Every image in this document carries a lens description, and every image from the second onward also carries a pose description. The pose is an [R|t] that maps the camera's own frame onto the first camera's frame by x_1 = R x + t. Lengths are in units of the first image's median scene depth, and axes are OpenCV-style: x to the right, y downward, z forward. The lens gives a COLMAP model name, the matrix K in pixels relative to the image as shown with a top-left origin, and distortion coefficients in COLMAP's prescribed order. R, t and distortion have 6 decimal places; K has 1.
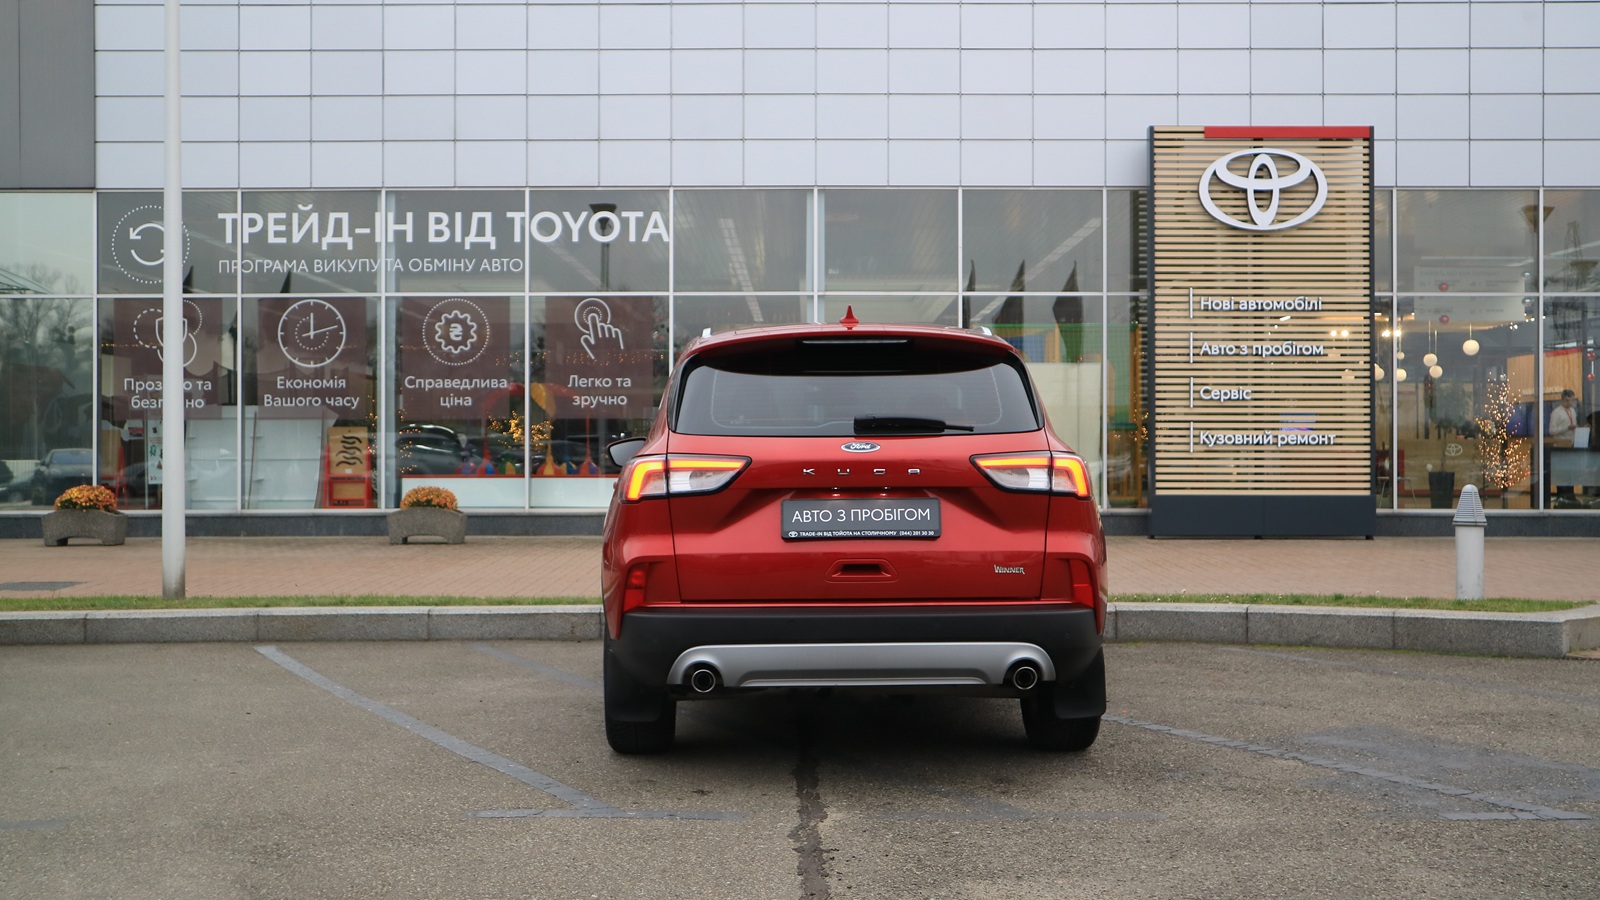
lens RADIAL K [[2010.0, 0, 807.8], [0, 2010.0, 453.8], [0, 0, 1]] dist [0.028034, 0.000000]
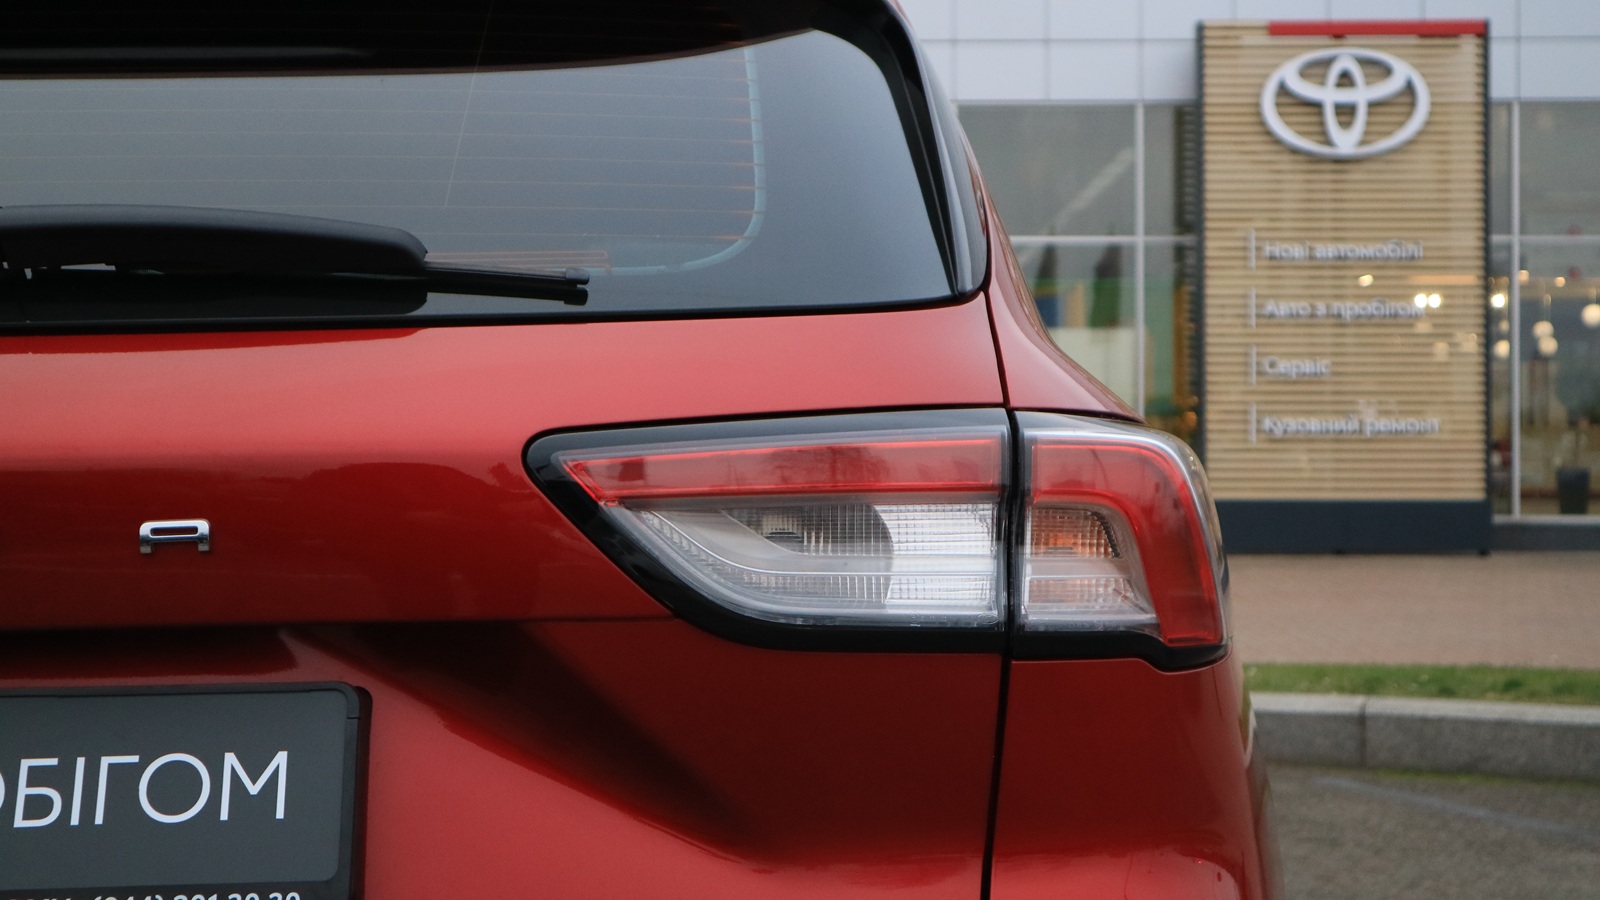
lens RADIAL K [[1963.4, 0, 798.2], [0, 1963.4, 440.5], [0, 0, 1]] dist [0.017162, 0.000000]
pose [[0.999811, -0.001121, -0.019426, 0.030935], [0.001057, 0.999994, -0.003311, 0.000568], [0.019430, 0.003289, 0.999806, 0.242492]]
